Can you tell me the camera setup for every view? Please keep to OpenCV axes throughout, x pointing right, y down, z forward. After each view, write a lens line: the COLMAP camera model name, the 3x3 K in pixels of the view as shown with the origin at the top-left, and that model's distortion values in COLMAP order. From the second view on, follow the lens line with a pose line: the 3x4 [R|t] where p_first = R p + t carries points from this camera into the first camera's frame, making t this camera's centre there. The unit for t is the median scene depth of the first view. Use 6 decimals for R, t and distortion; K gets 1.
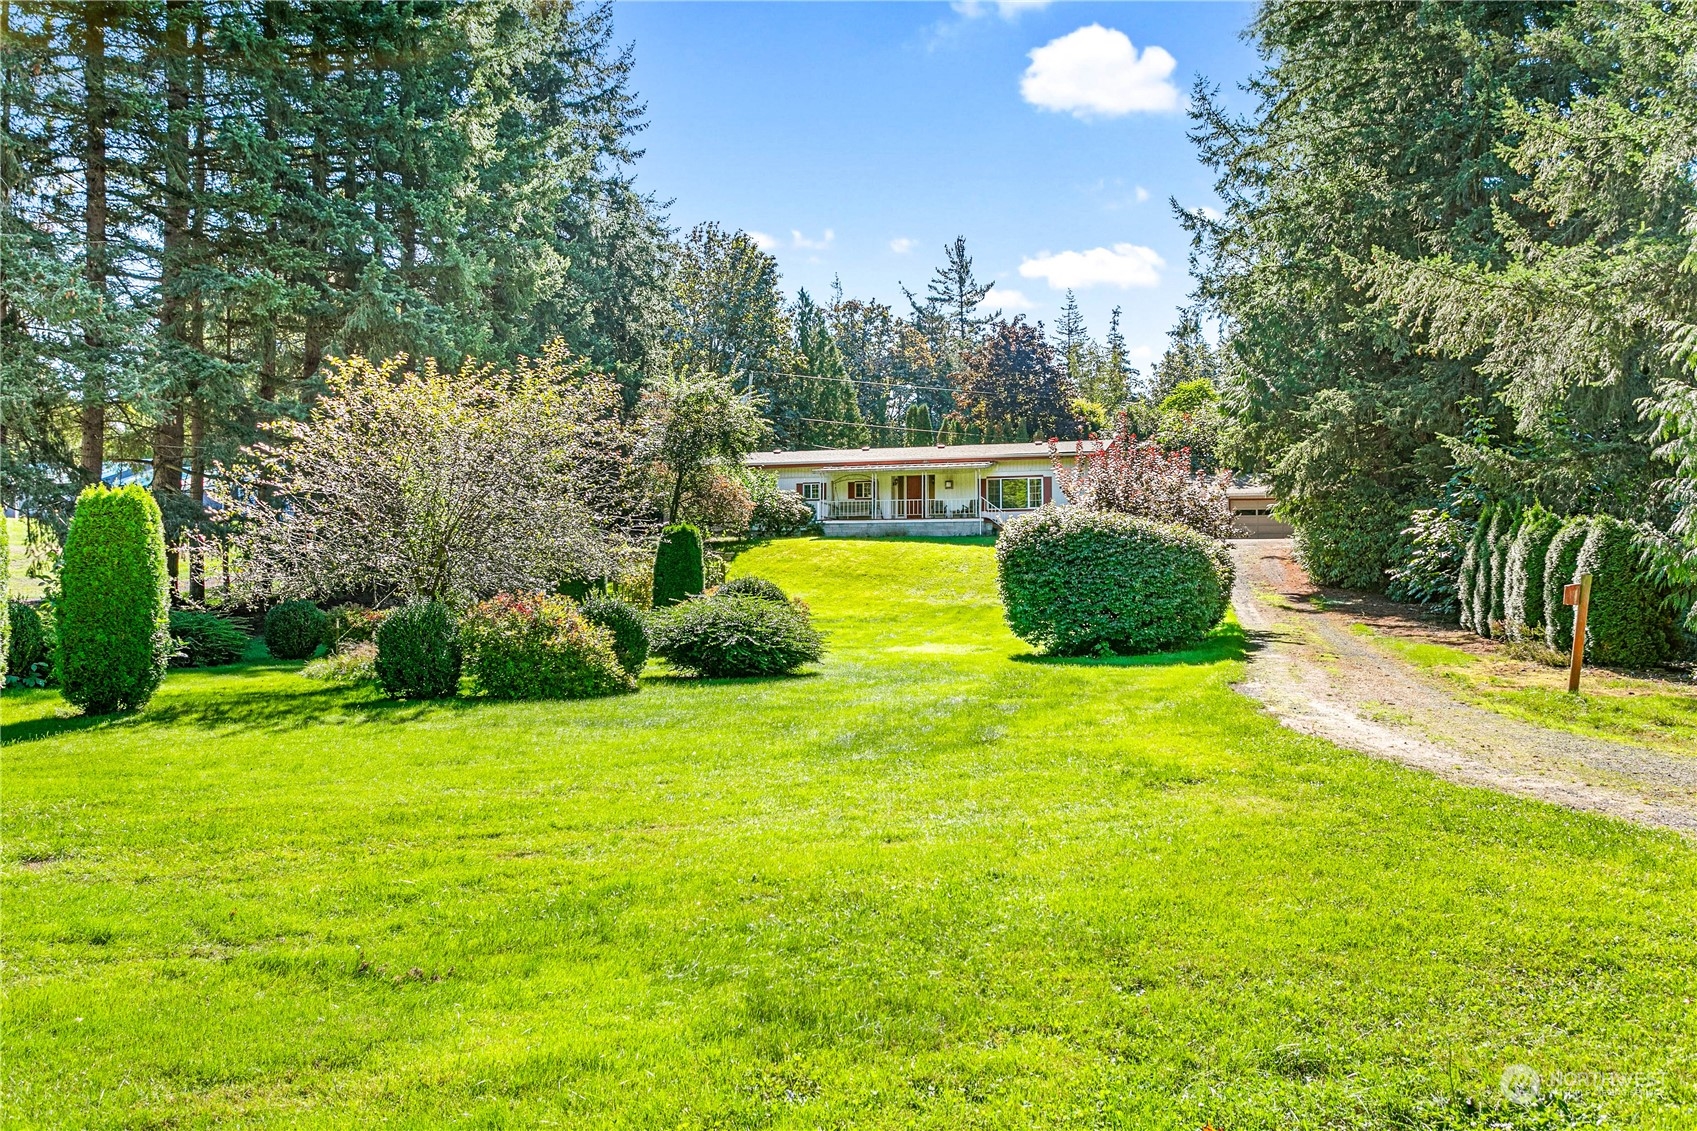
lens RADIAL K [[1231.7, 0, 848.5], [0, 1231.7, 565.5], [0, 0, 1]] dist [-0.001251, -0.002139]
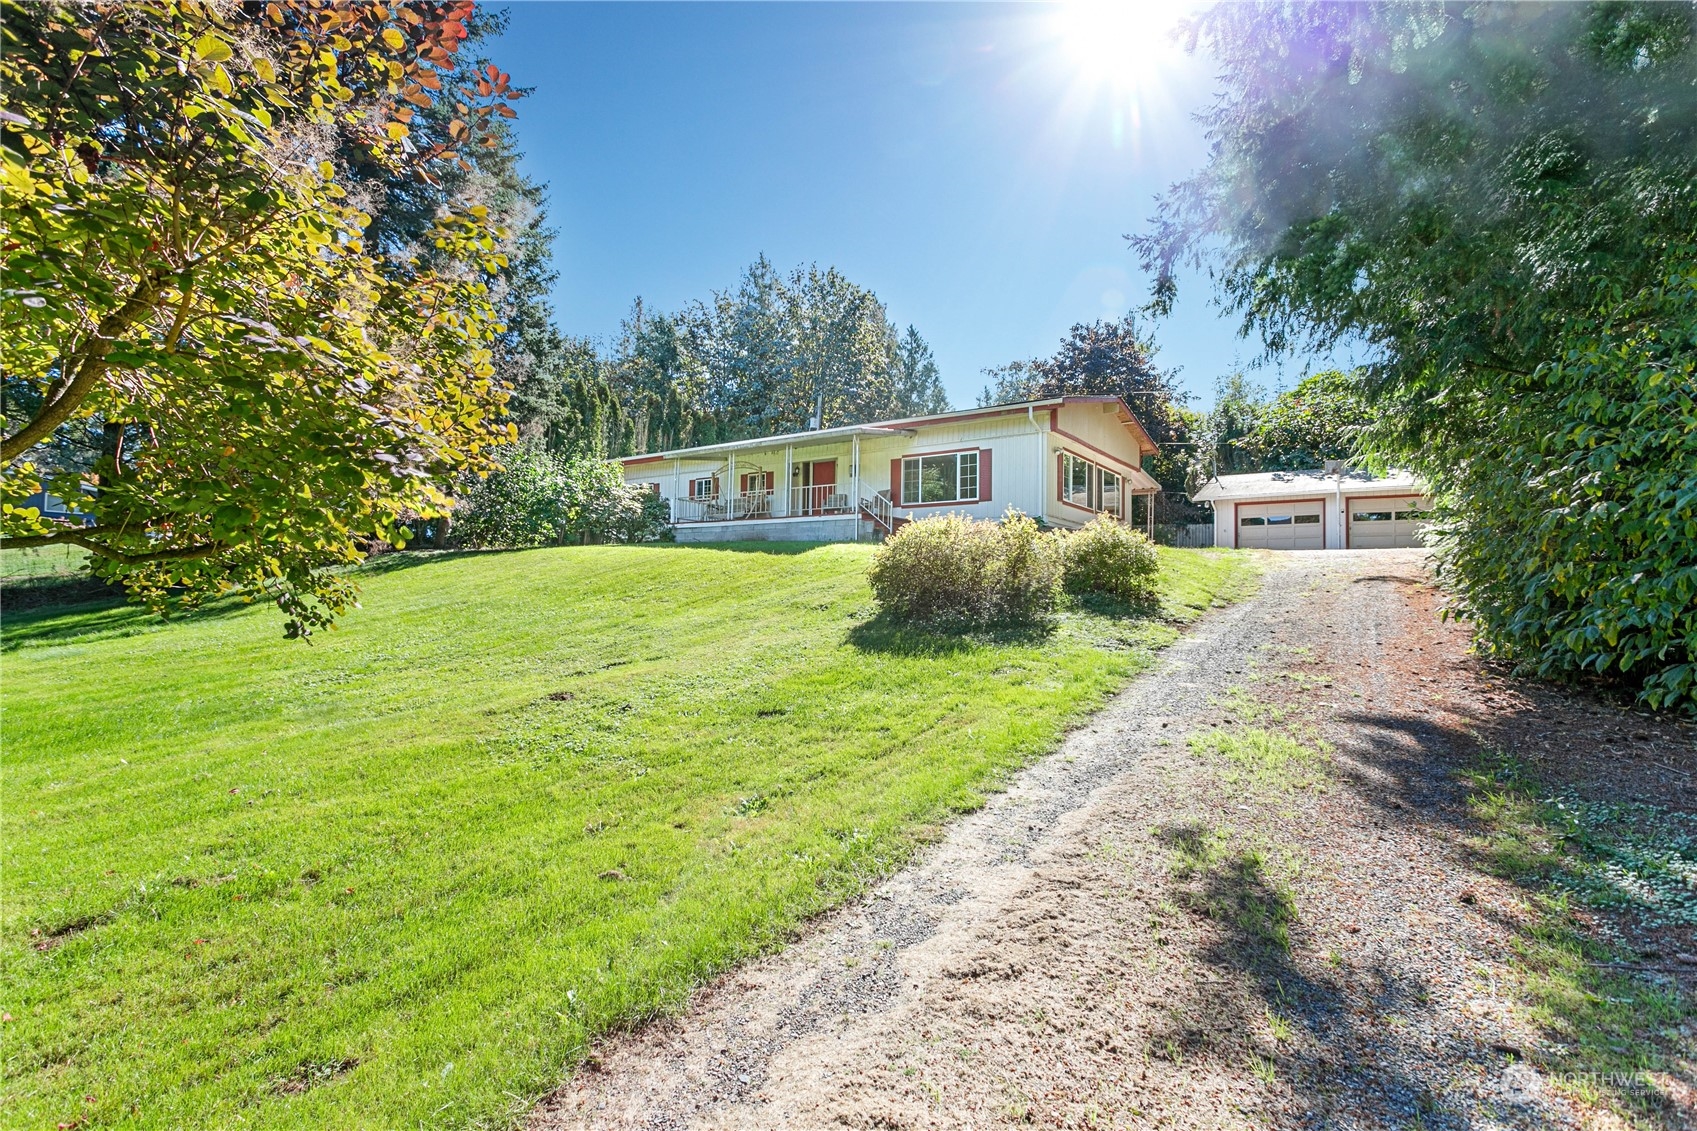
lens RADIAL K [[804.5, 0, 845.9], [0, 804.5, 552.1], [0, 0, 1]] dist [0.002807, 0.000502]
pose [[0.948744, 0.000084, -0.316046, 0.223117], [-0.014092, 0.999017, -0.042037, -0.001064], [0.315732, 0.044336, 0.947812, 0.586593]]
